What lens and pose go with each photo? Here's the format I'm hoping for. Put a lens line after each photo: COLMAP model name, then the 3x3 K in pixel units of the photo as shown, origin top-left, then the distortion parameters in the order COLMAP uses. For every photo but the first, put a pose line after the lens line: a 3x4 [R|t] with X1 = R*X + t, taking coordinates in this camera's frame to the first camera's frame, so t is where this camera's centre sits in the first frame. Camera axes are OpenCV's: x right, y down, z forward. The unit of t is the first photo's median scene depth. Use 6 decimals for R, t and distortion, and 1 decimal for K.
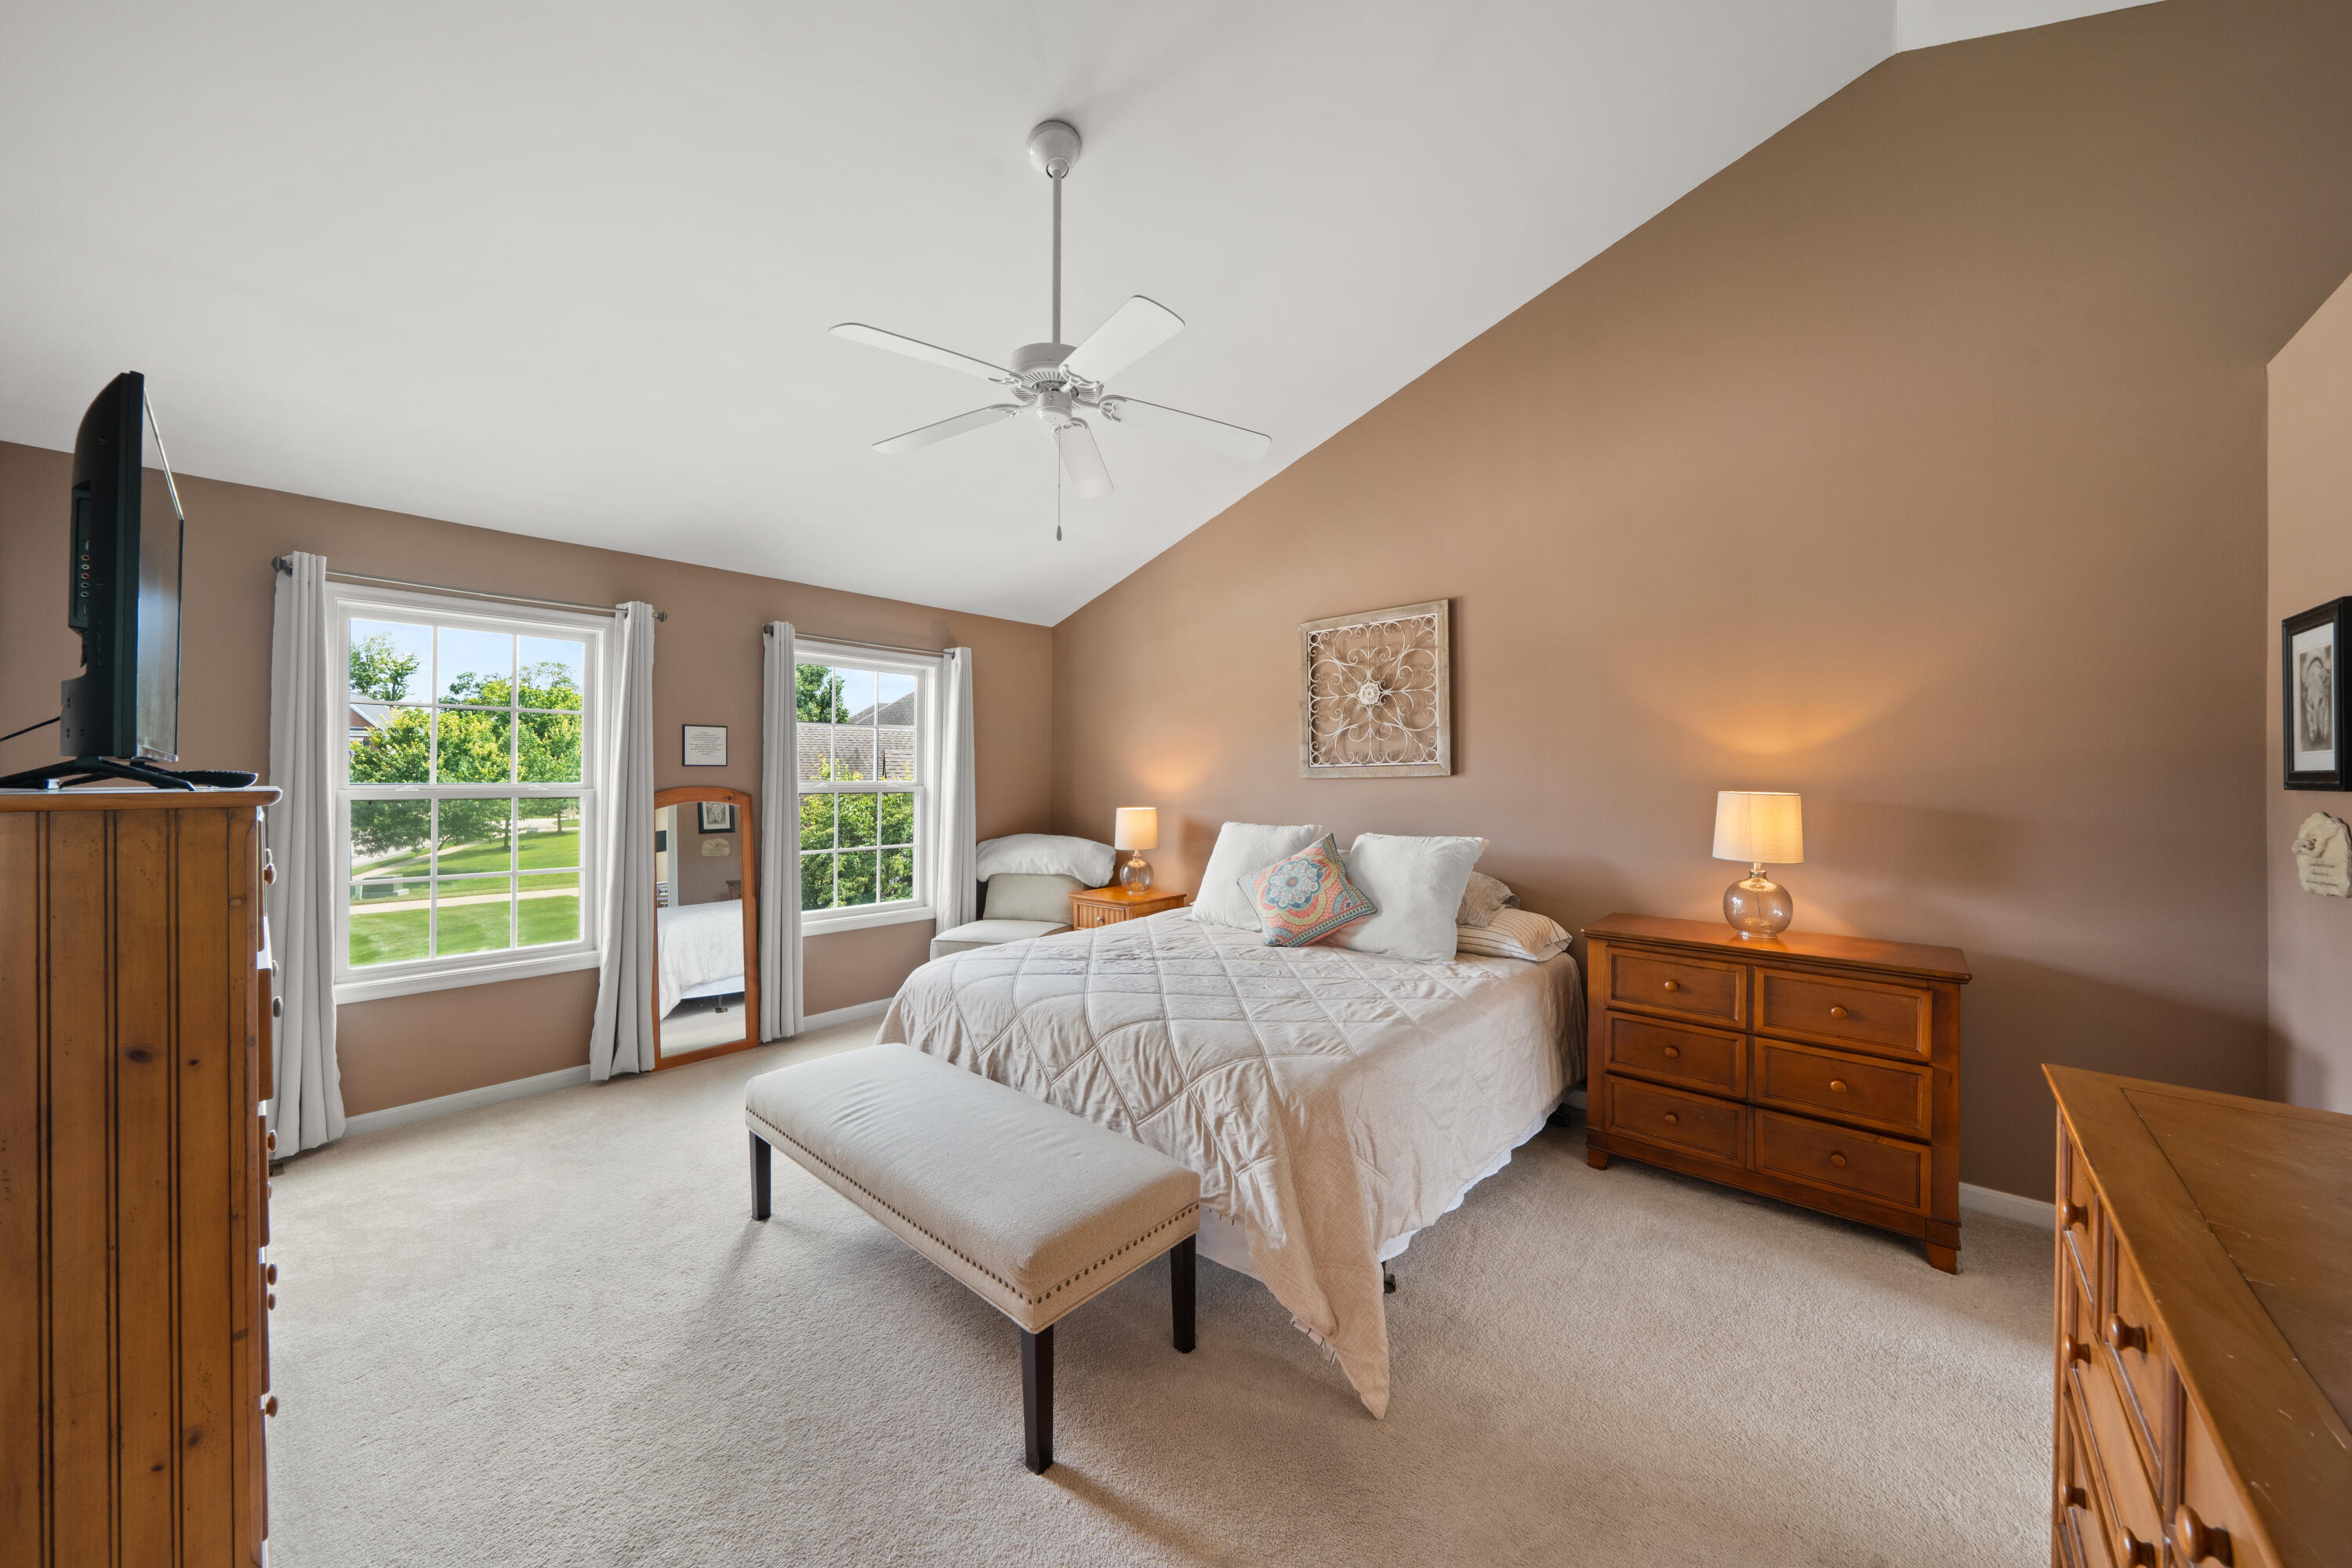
lens RADIAL K [[826.8, 0, 1180.2], [0, 826.8, 777.7], [0, 0, 1]] dist [-0.004689, -0.000158]
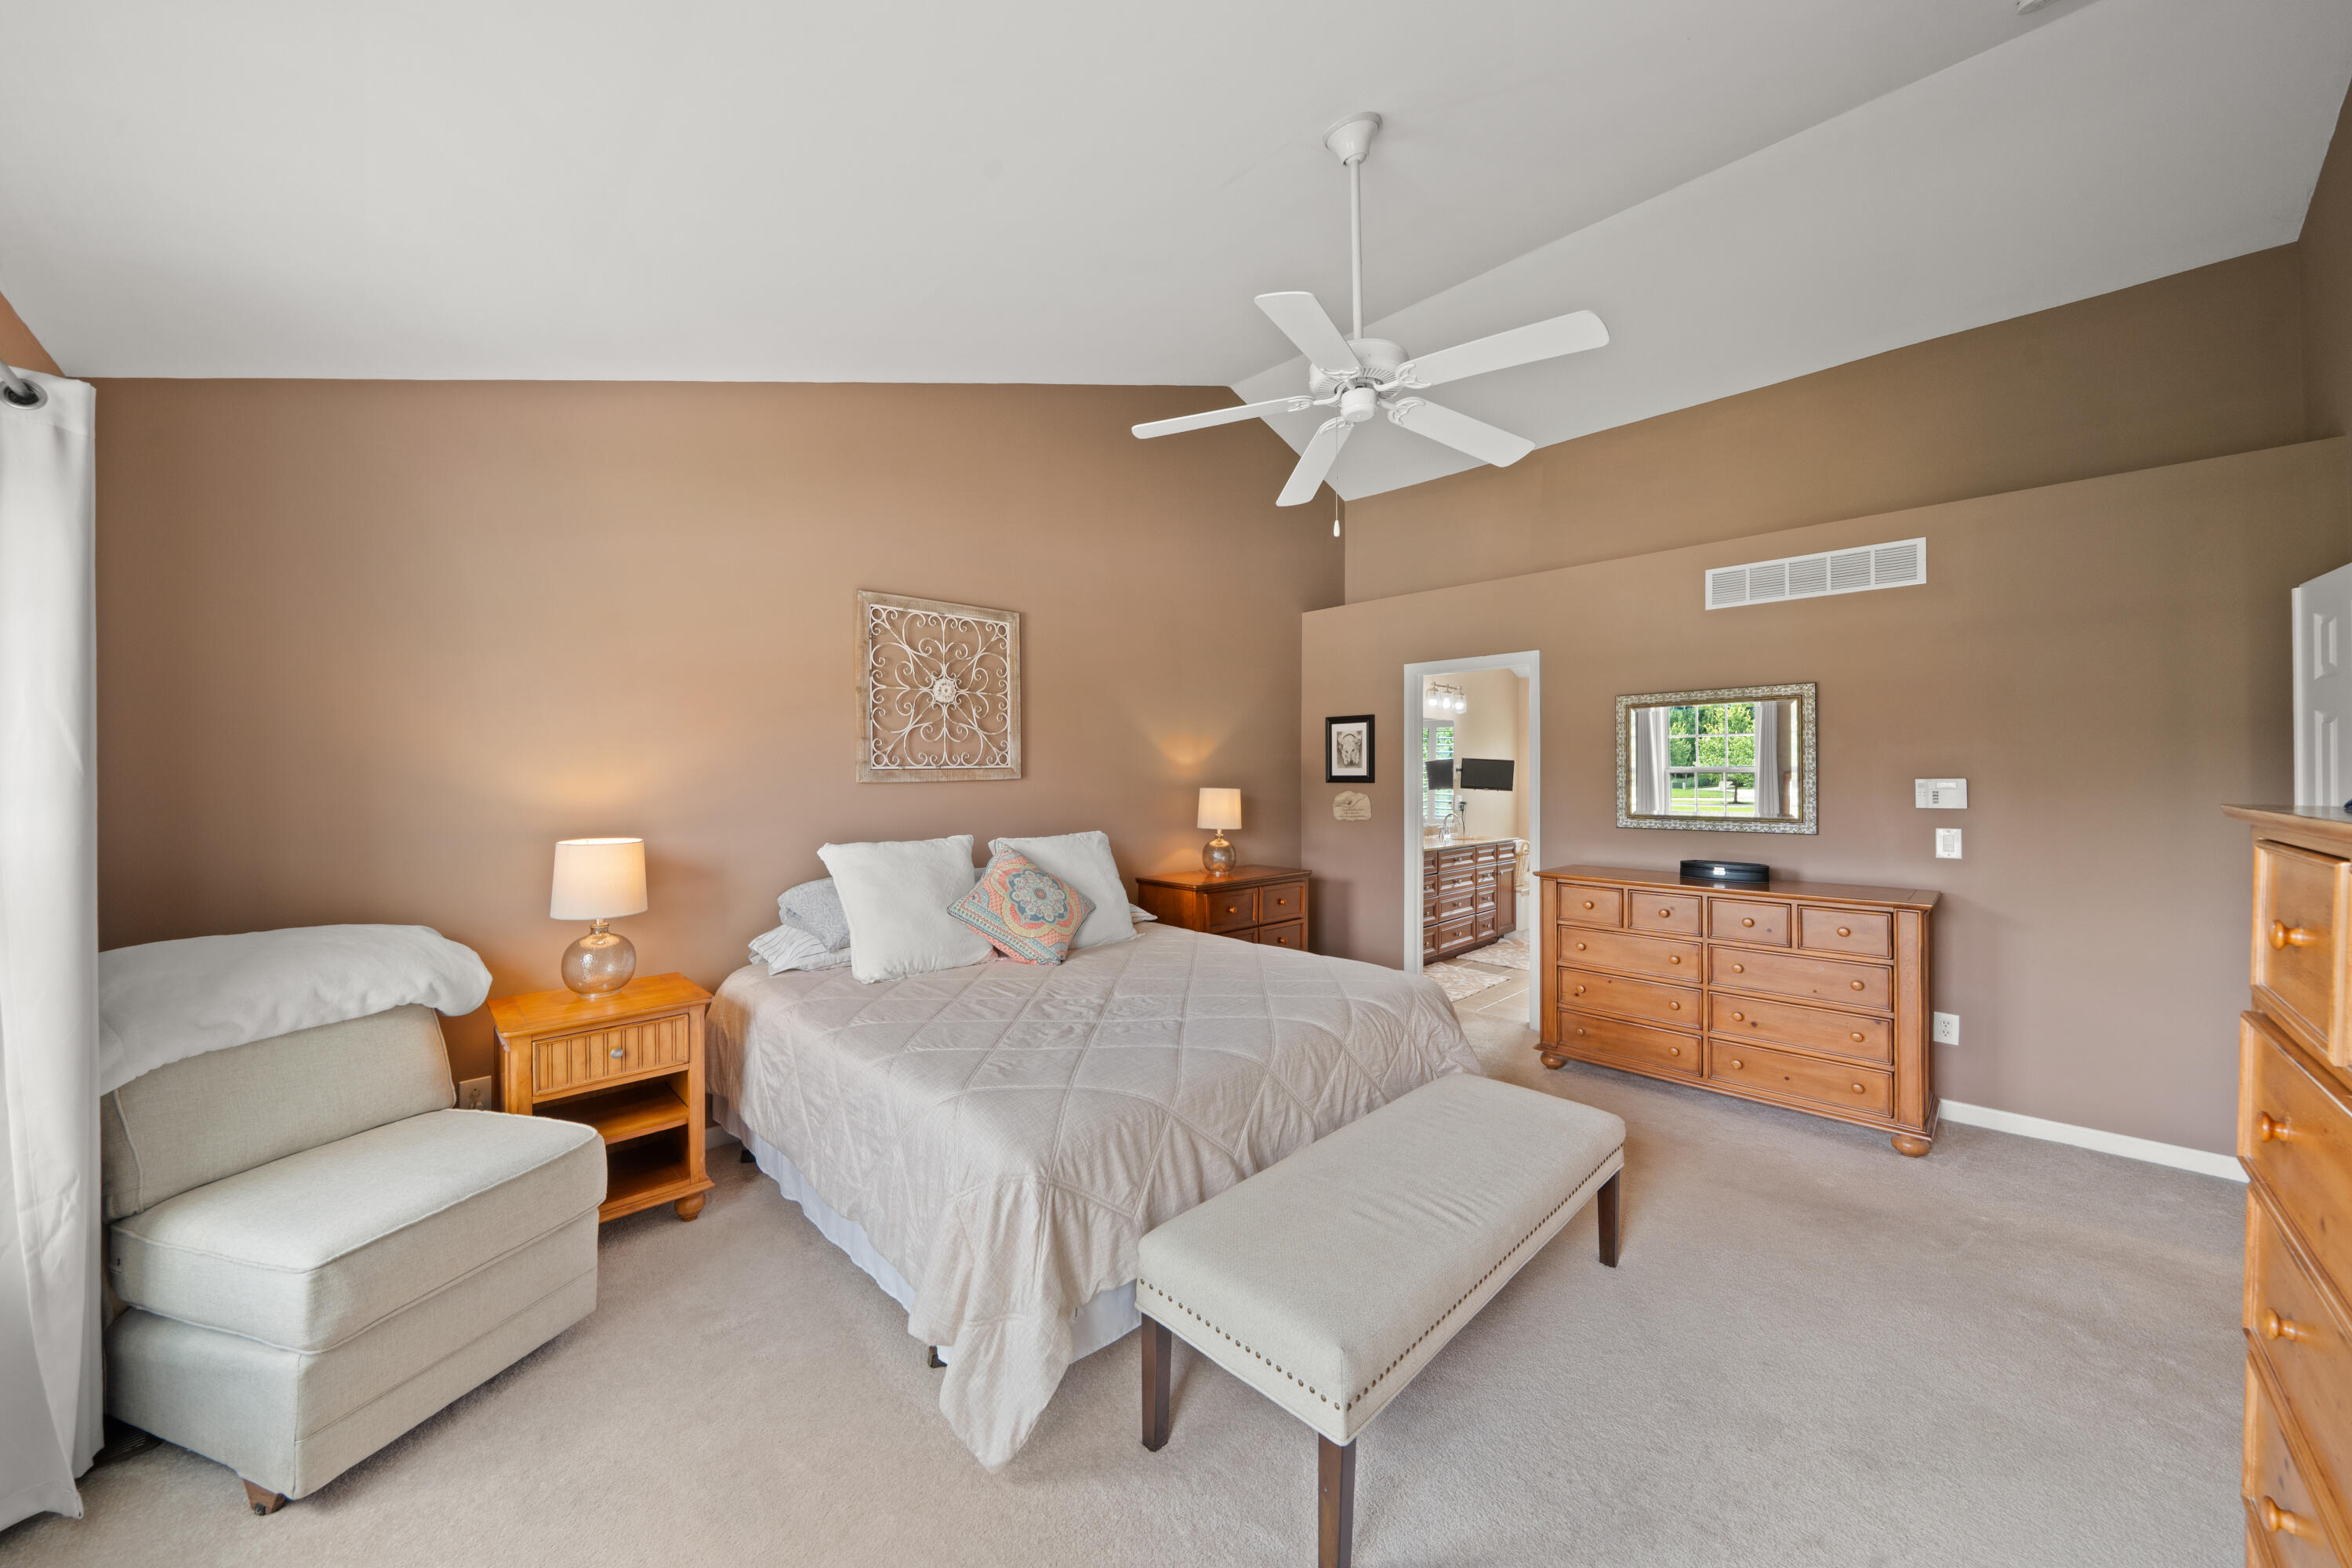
lens RADIAL K [[826.8, 0, 1168.7], [0, 826.8, 777.3], [0, 0, 1]] dist [-0.004689, -0.000158]
pose [[0.068154, -0.001673, 0.997673, -0.699428], [0.004245, 0.999990, 0.001387, -0.004834], [-0.997666, 0.004141, 0.068160, 0.708230]]
